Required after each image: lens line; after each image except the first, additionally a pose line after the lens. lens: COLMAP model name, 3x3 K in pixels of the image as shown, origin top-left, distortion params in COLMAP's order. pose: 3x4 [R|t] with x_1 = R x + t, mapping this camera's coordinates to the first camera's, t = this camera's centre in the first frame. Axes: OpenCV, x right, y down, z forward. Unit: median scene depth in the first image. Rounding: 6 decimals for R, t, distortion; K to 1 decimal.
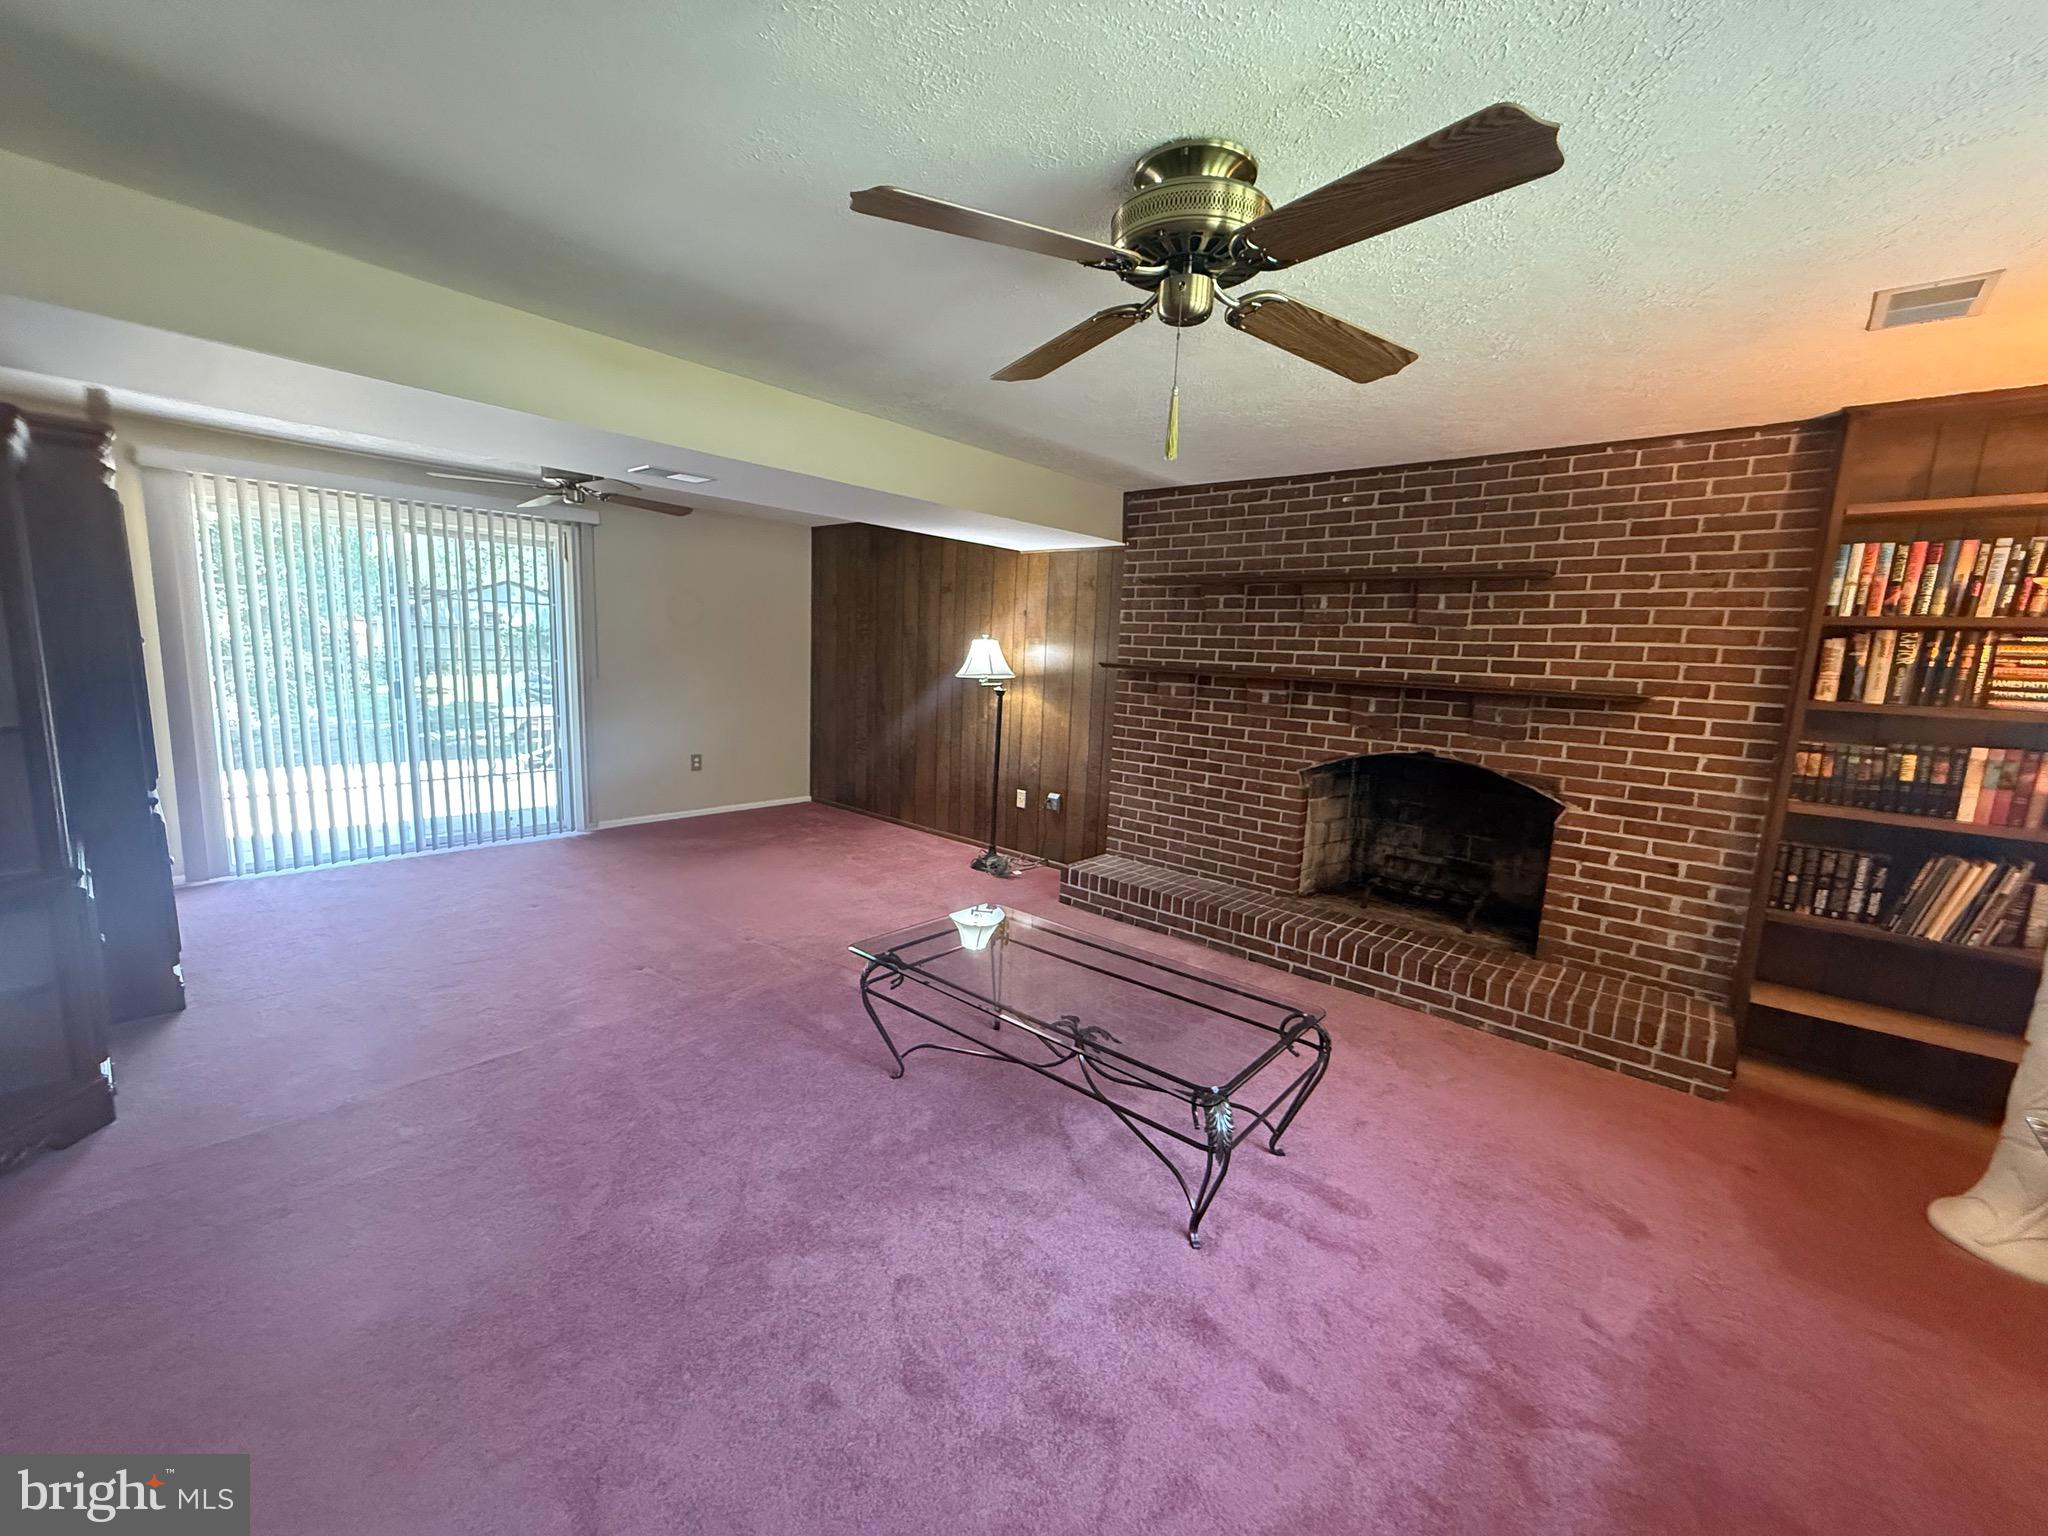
lens RADIAL K [[819.5, 0, 1013.5], [0, 819.5, 771.4], [0, 0, 1]] dist [-0.001540, 0.000575]
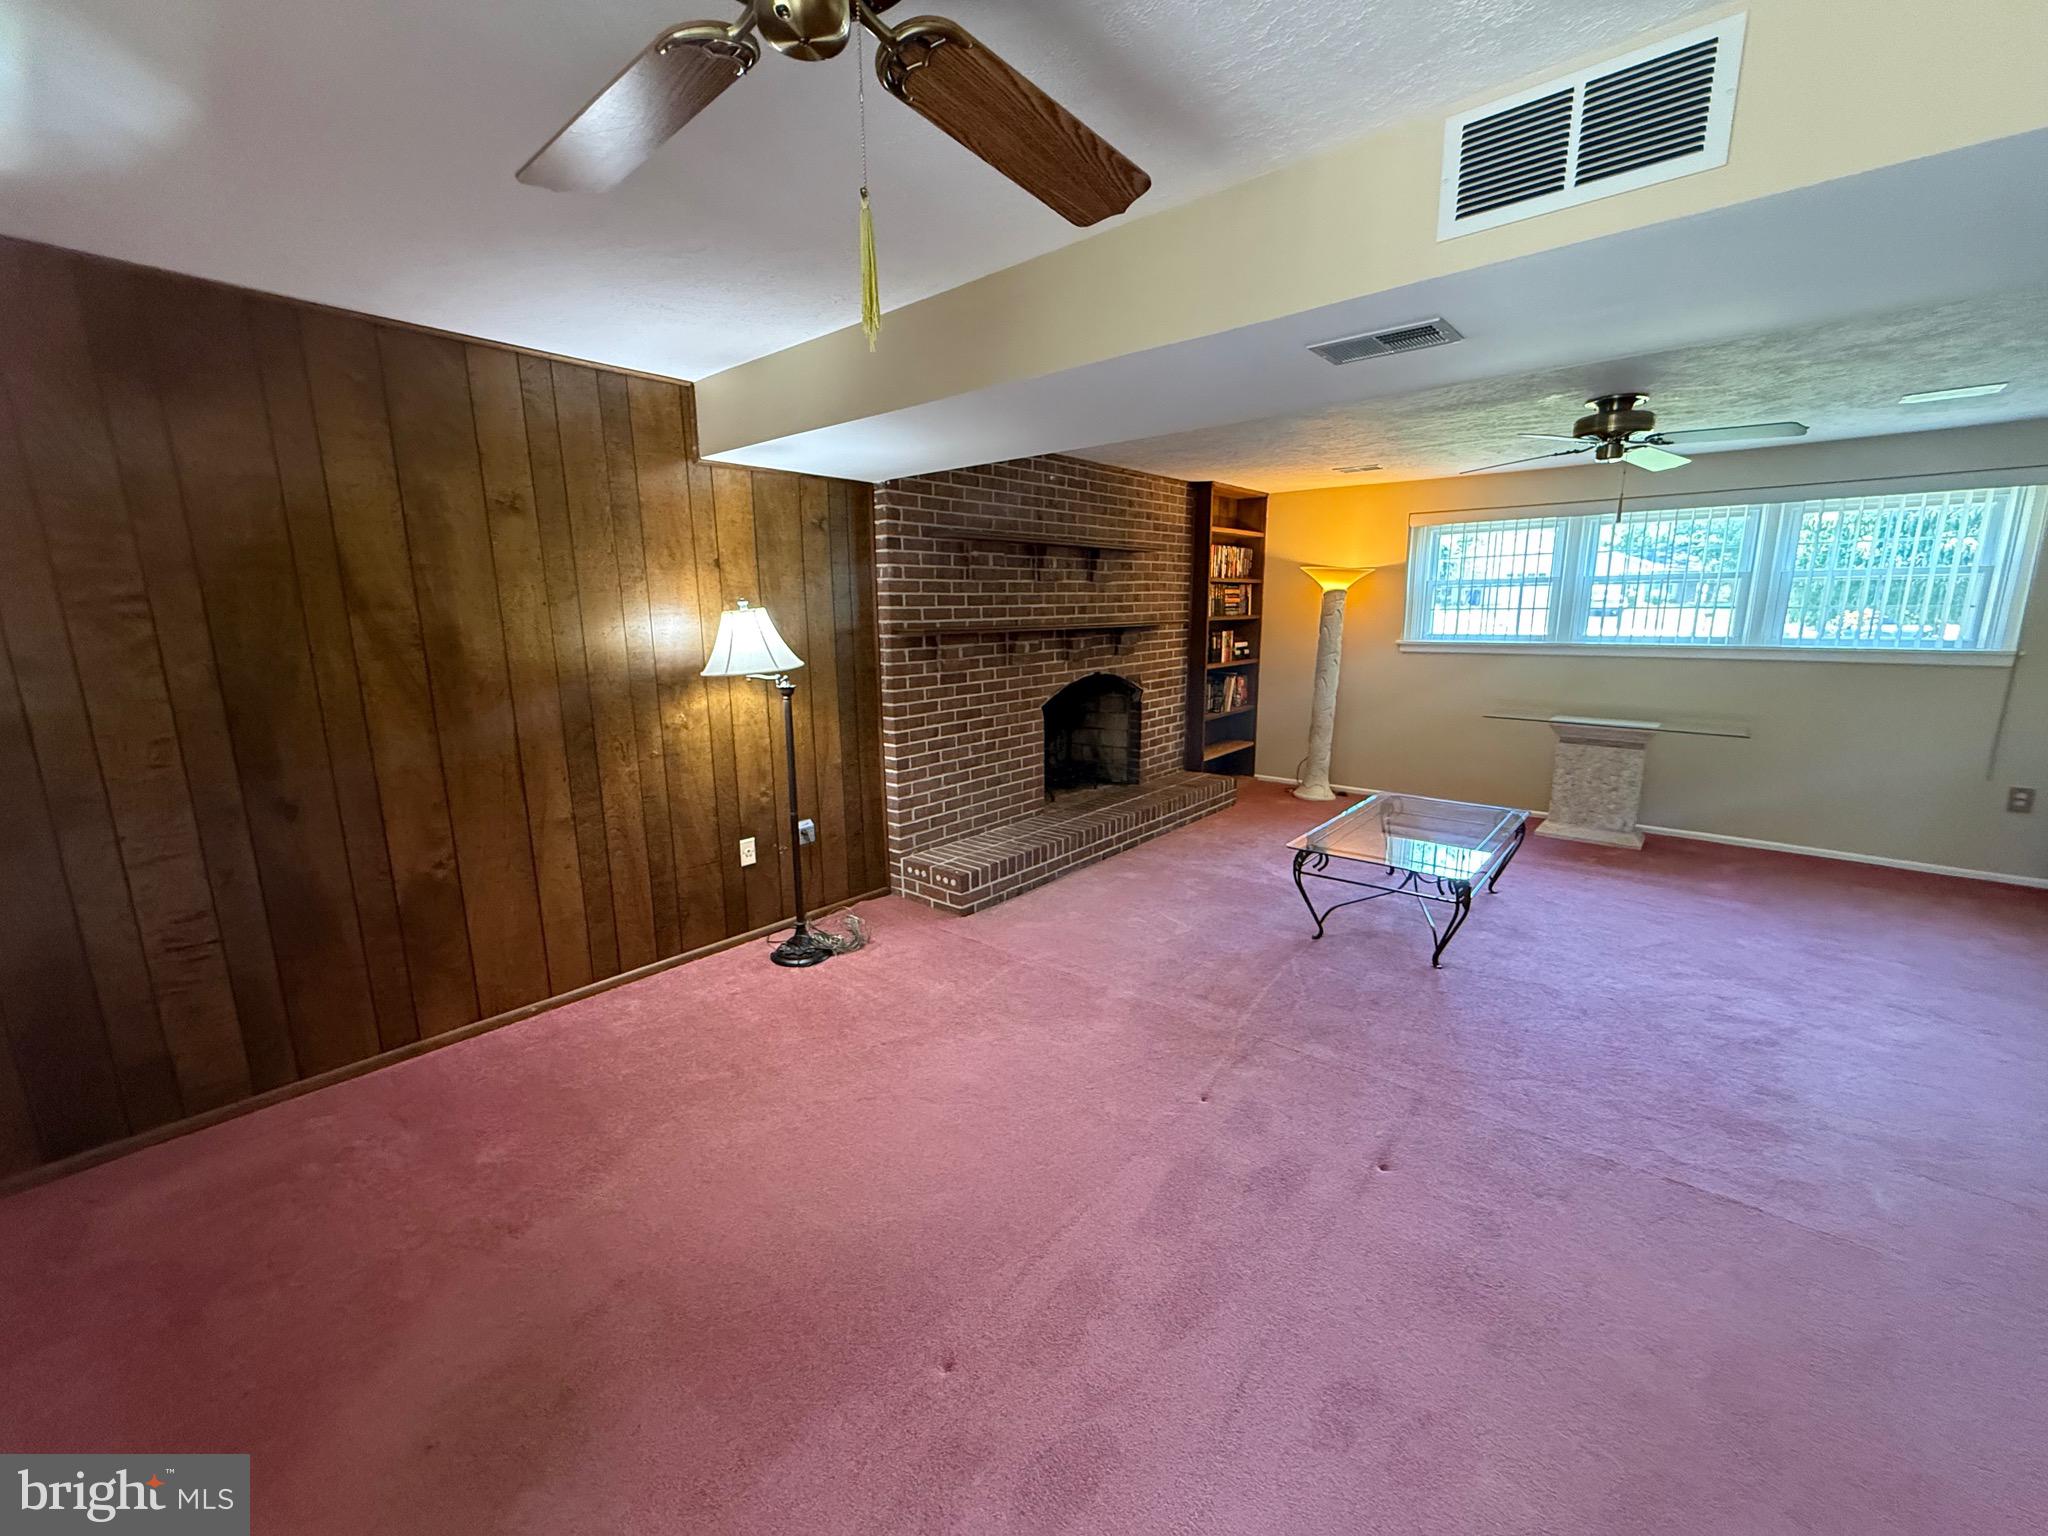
lens RADIAL K [[819.5, 0, 1016.3], [0, 819.5, 773.6], [0, 0, 1]] dist [-0.001540, 0.000575]
pose [[-0.021258, -0.240394, 0.970443, -0.950515], [0.164873, 0.956529, 0.240559, -0.229031], [-0.986086, 0.165114, 0.019301, 1.185348]]
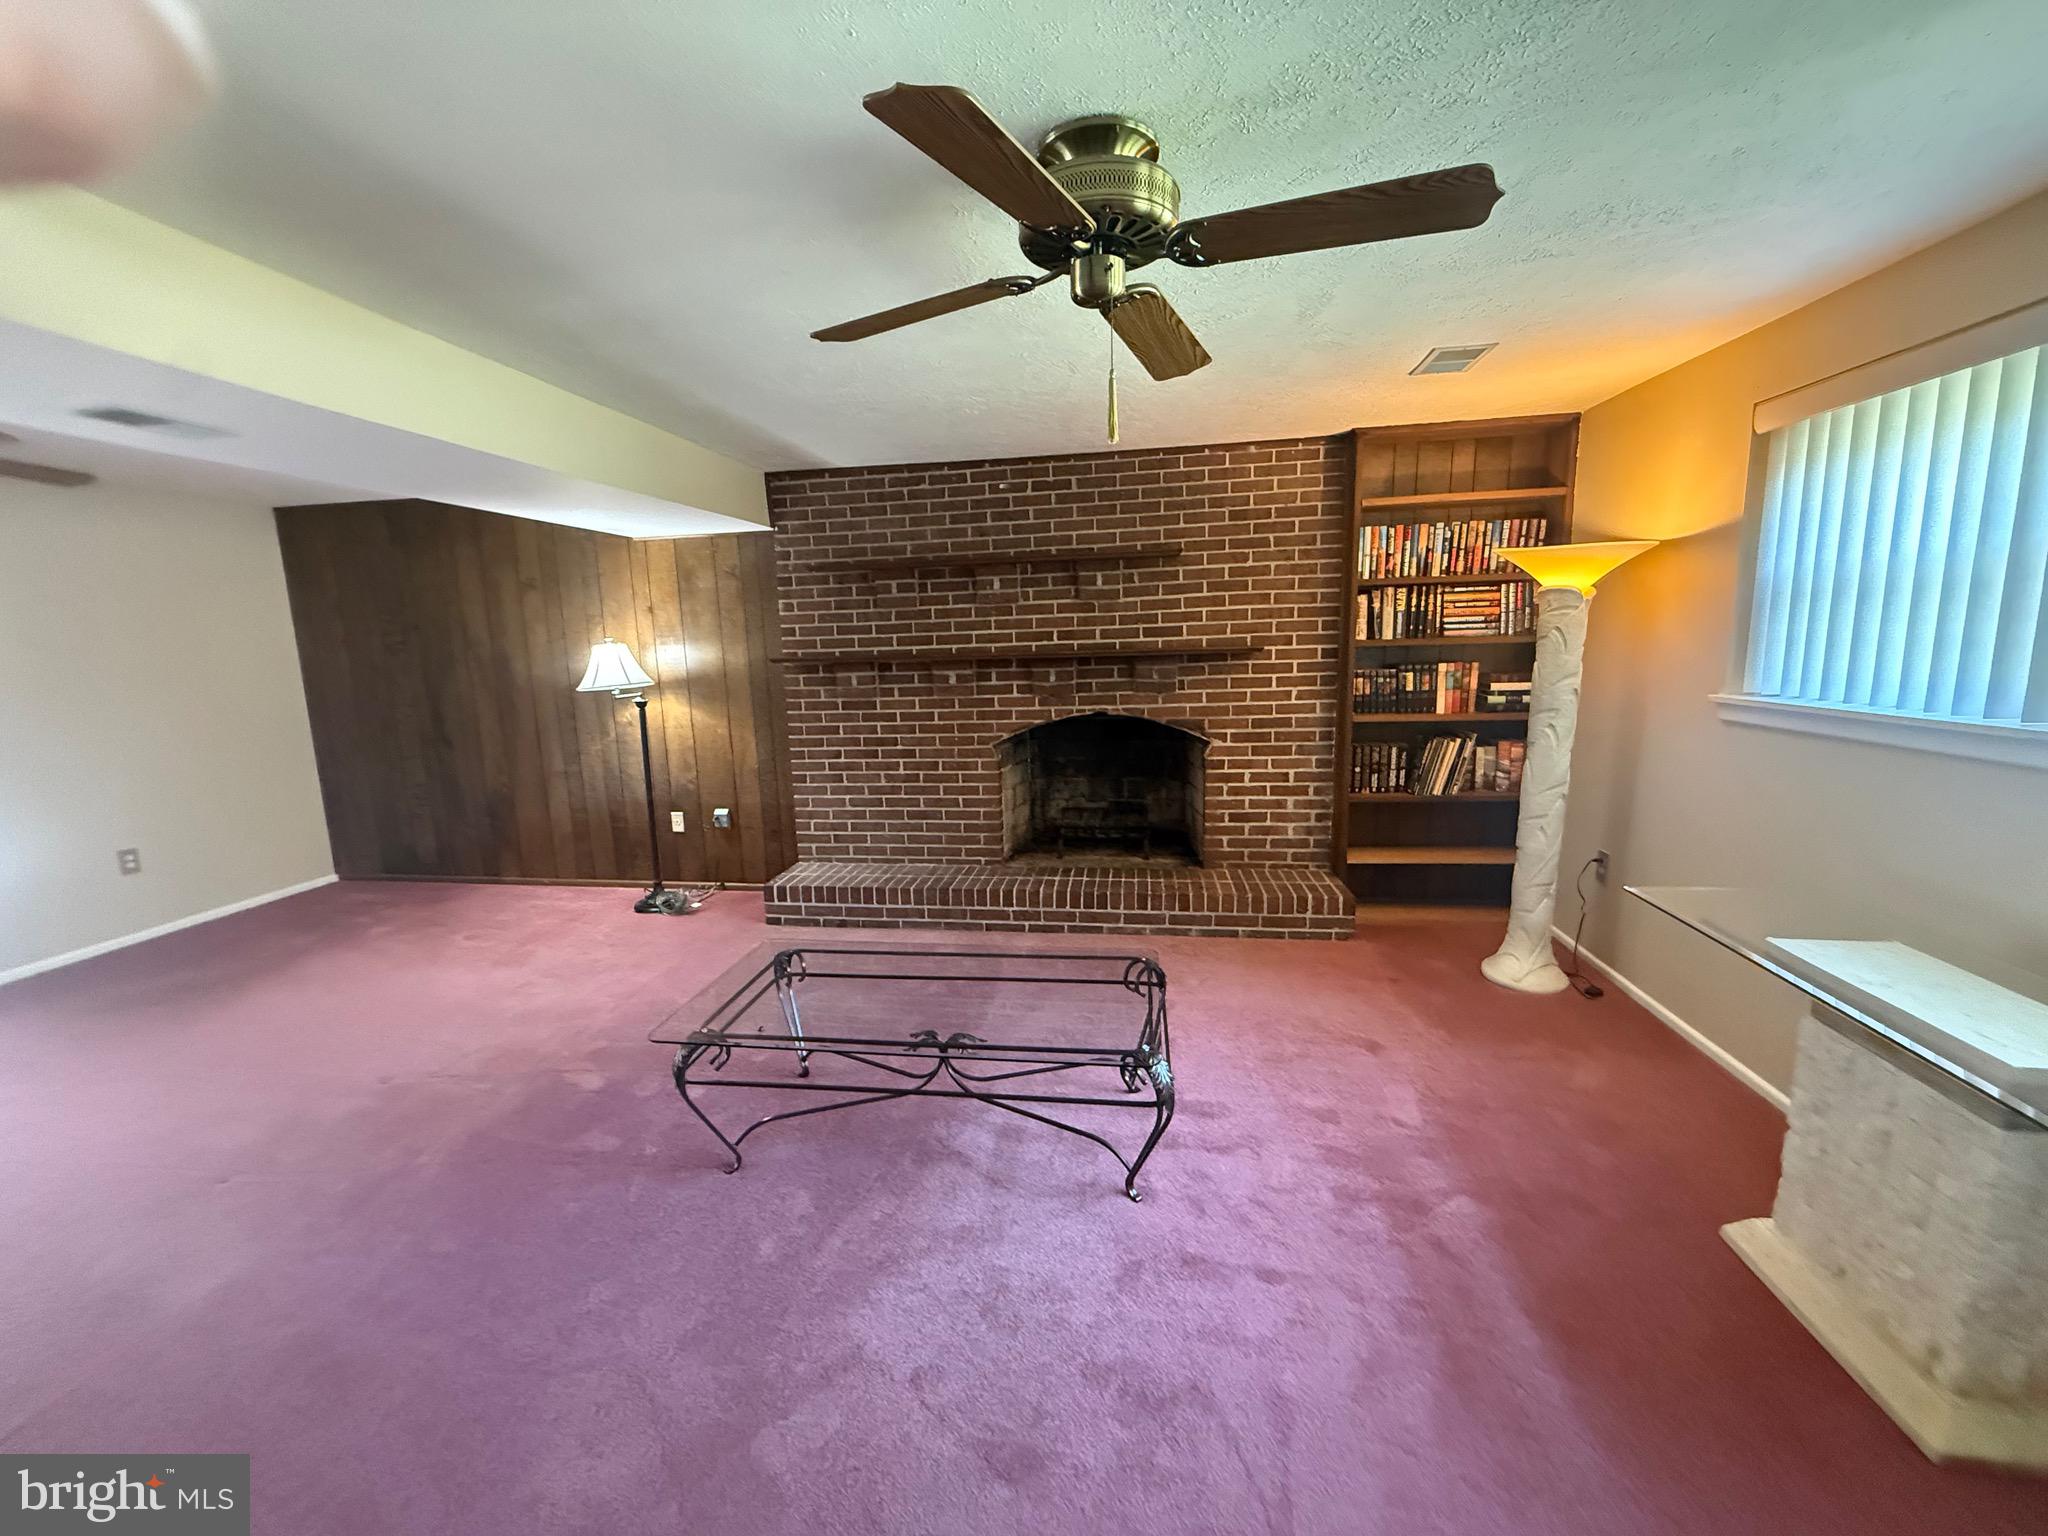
lens RADIAL K [[819.5, 0, 1020.3], [0, 819.5, 773.2], [0, 0, 1]] dist [-0.001540, 0.000575]
pose [[0.838278, -0.157482, 0.522005, -0.205191], [0.148181, 0.987148, 0.059849, -0.024817], [-0.524721, 0.027181, 0.850840, 0.096179]]
